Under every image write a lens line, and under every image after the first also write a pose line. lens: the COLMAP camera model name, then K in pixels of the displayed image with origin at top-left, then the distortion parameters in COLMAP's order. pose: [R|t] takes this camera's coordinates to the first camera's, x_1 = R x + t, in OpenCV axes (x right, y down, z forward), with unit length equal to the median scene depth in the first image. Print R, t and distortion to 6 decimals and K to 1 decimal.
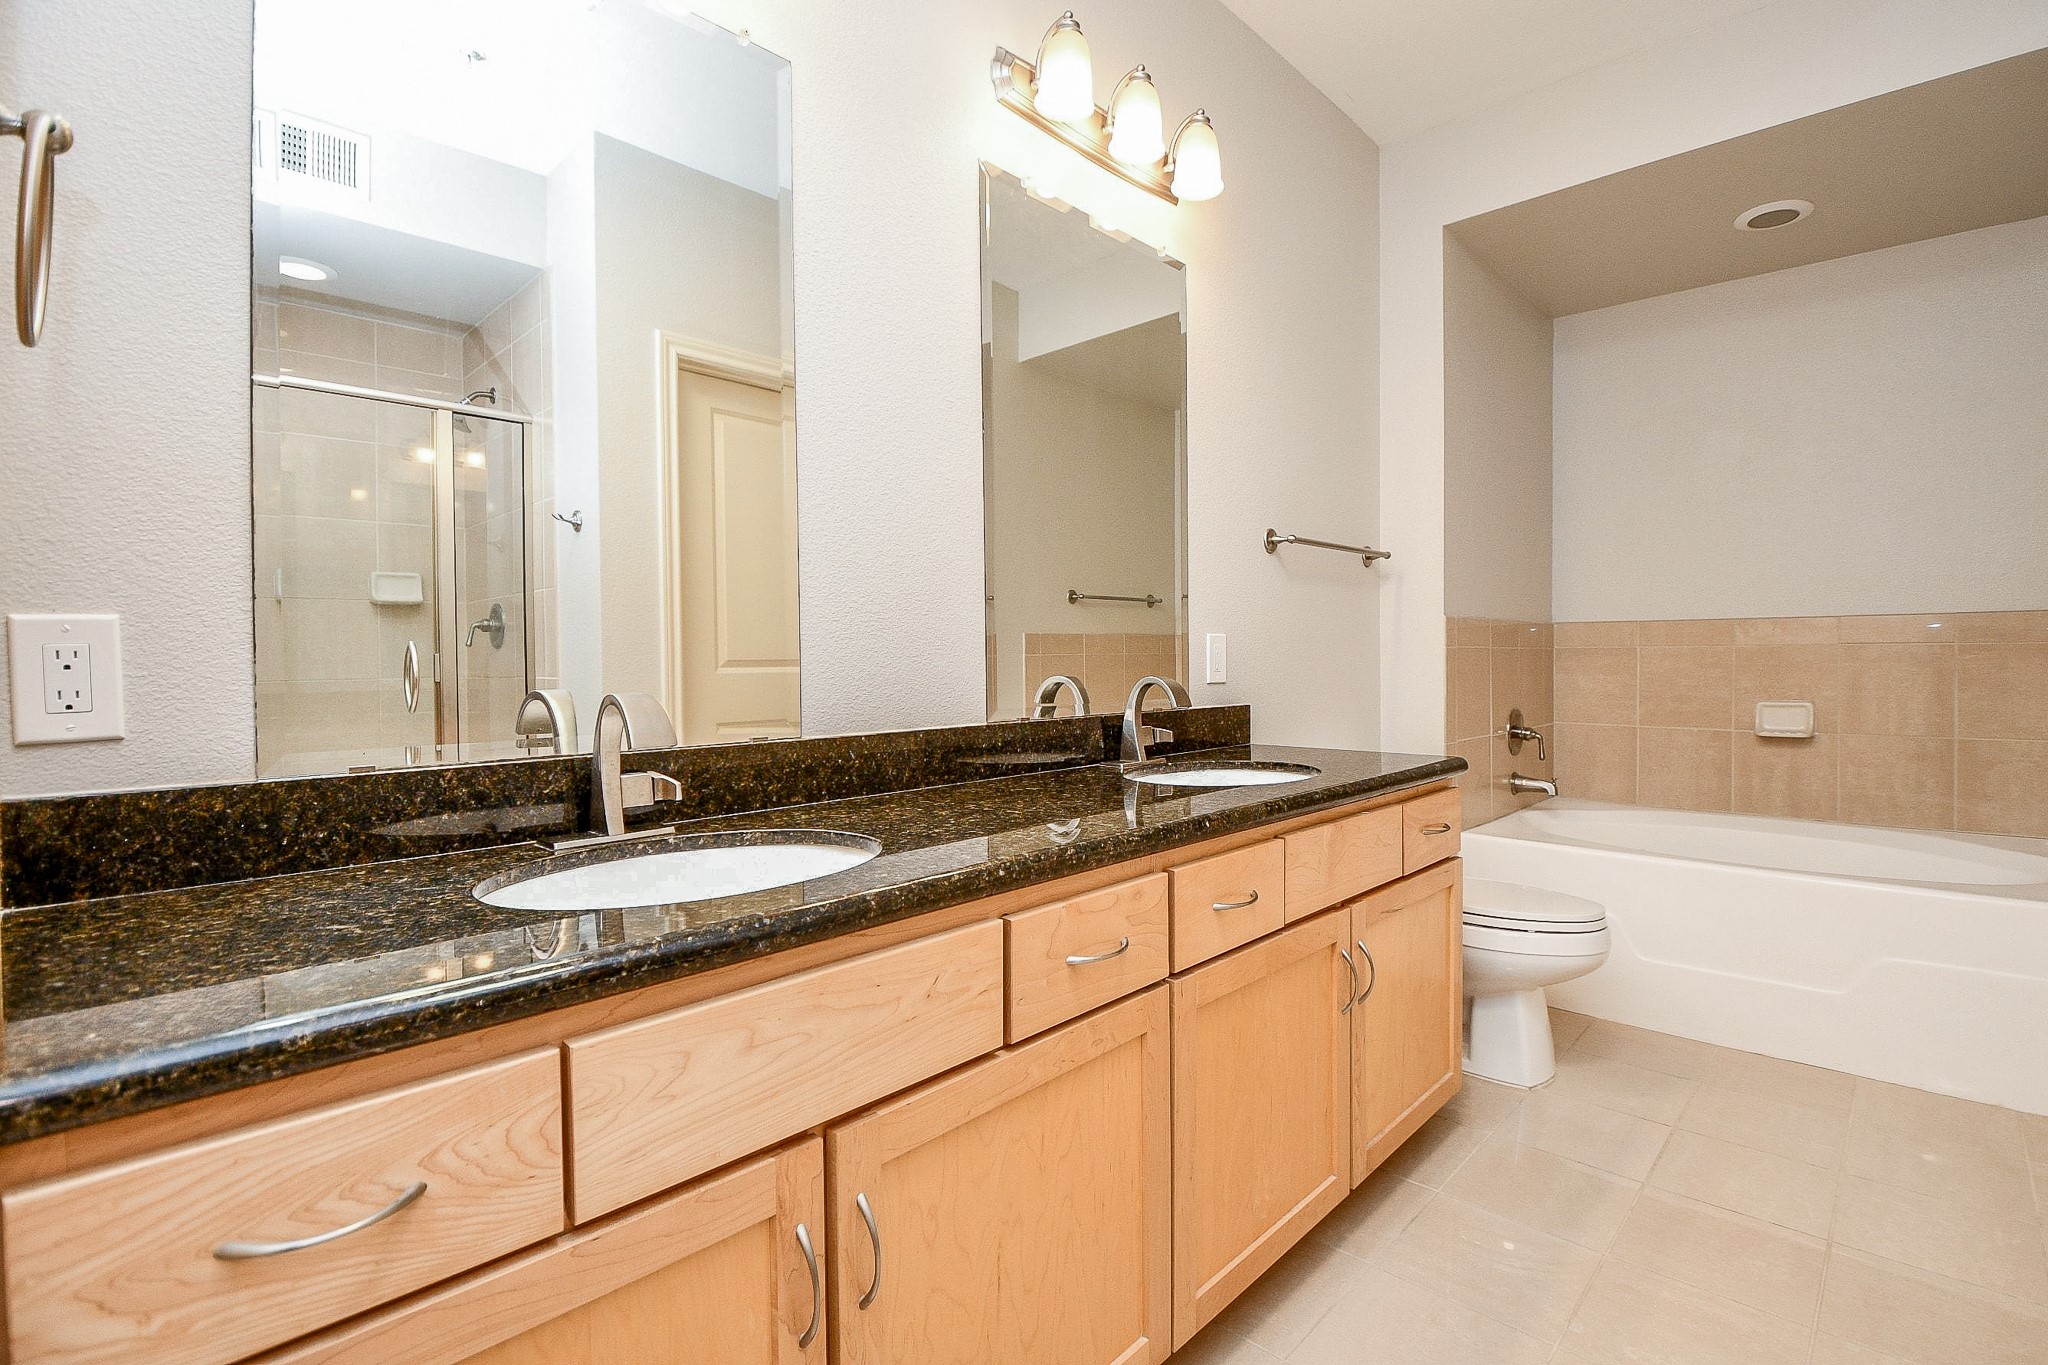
lens RADIAL K [[934.1, 0, 1053.5], [0, 934.1, 678.8], [0, 0, 1]] dist [0.002523, -0.010957]
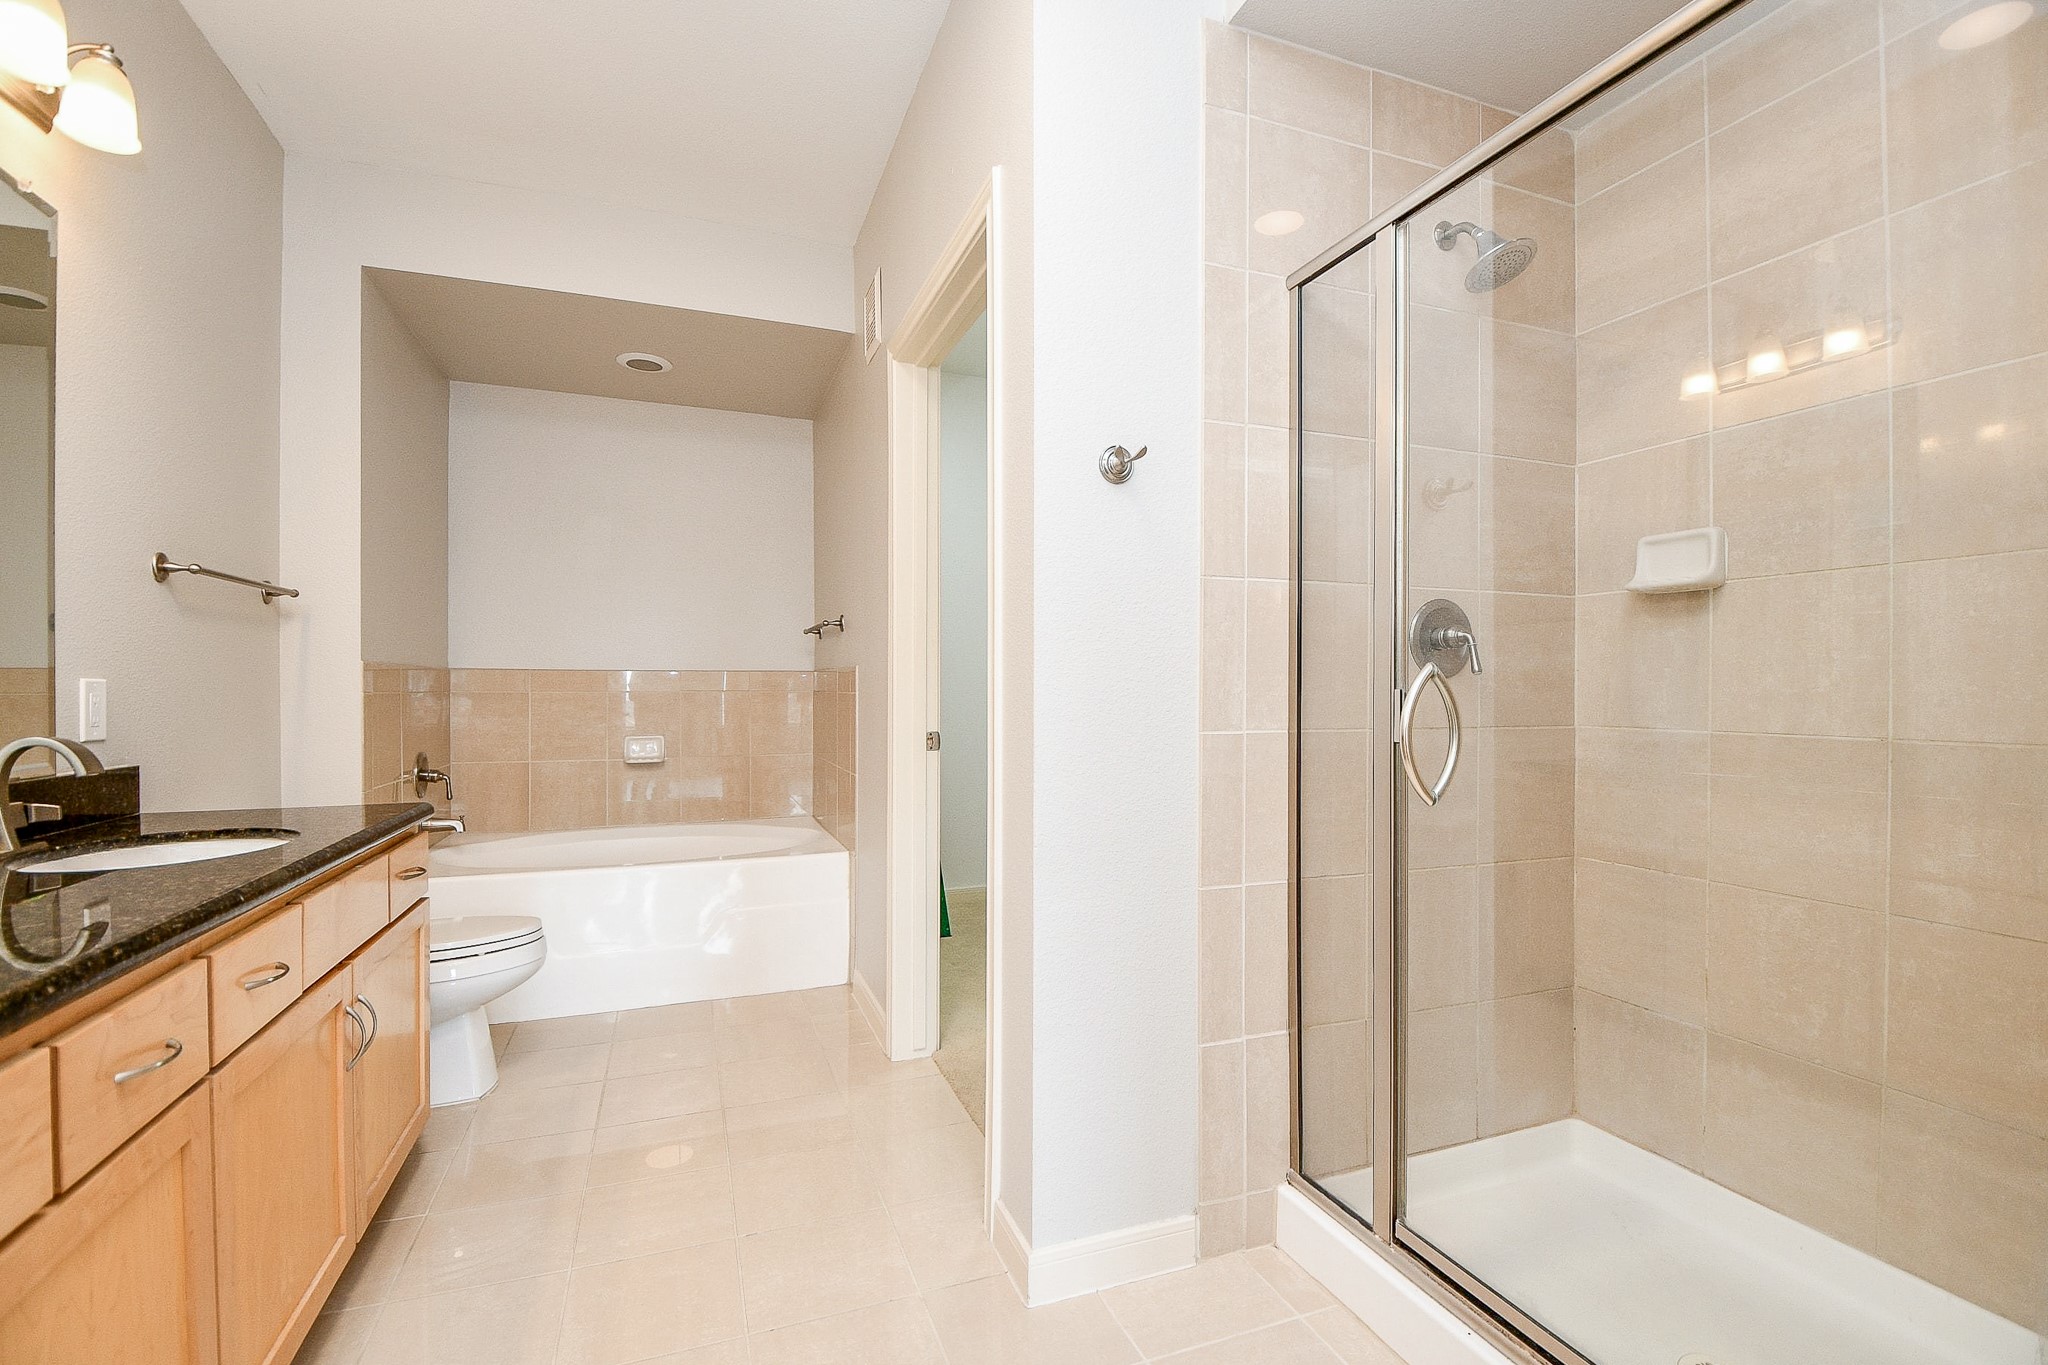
lens RADIAL K [[901.8, 0, 1032.5], [0, 901.8, 691.9], [0, 0, 1]] dist [0.029776, -0.029169]
pose [[0.436606, 0.005937, 0.899633, -0.193079], [0.016166, 0.999765, -0.014444, -0.015316], [-0.899508, 0.020850, 0.436407, -0.066003]]
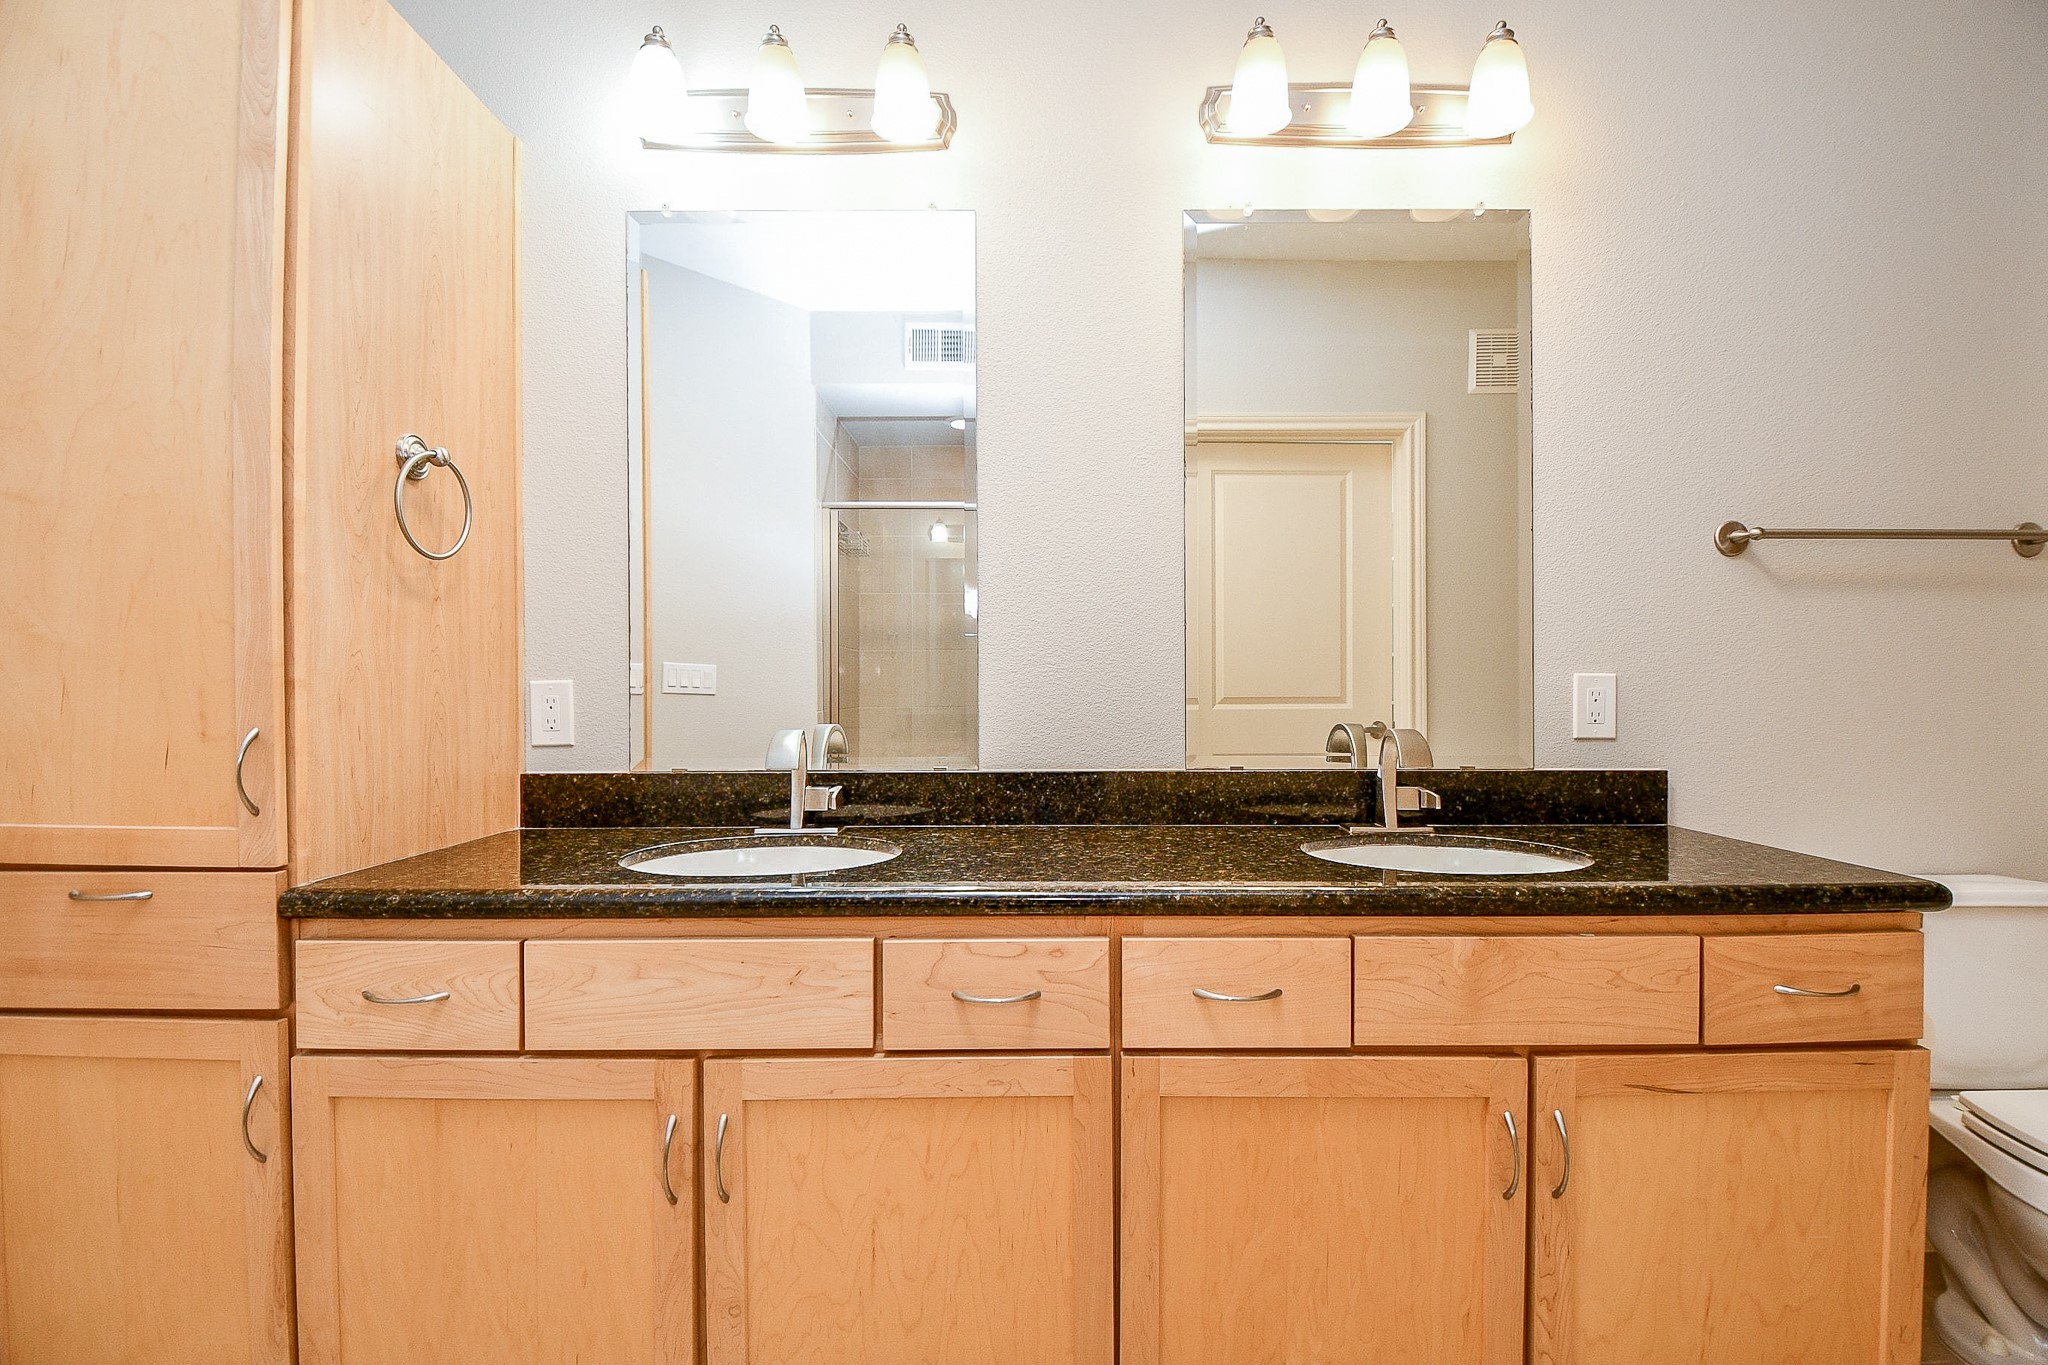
lens RADIAL K [[901.8, 0, 1032.5], [0, 901.8, 691.9], [0, 0, 1]] dist [0.029776, -0.029169]
pose [[0.686706, 0.009723, -0.726870, 0.461388], [-0.018081, 0.999830, -0.003707, -0.025653], [0.726710, 0.015688, 0.686765, 0.185579]]
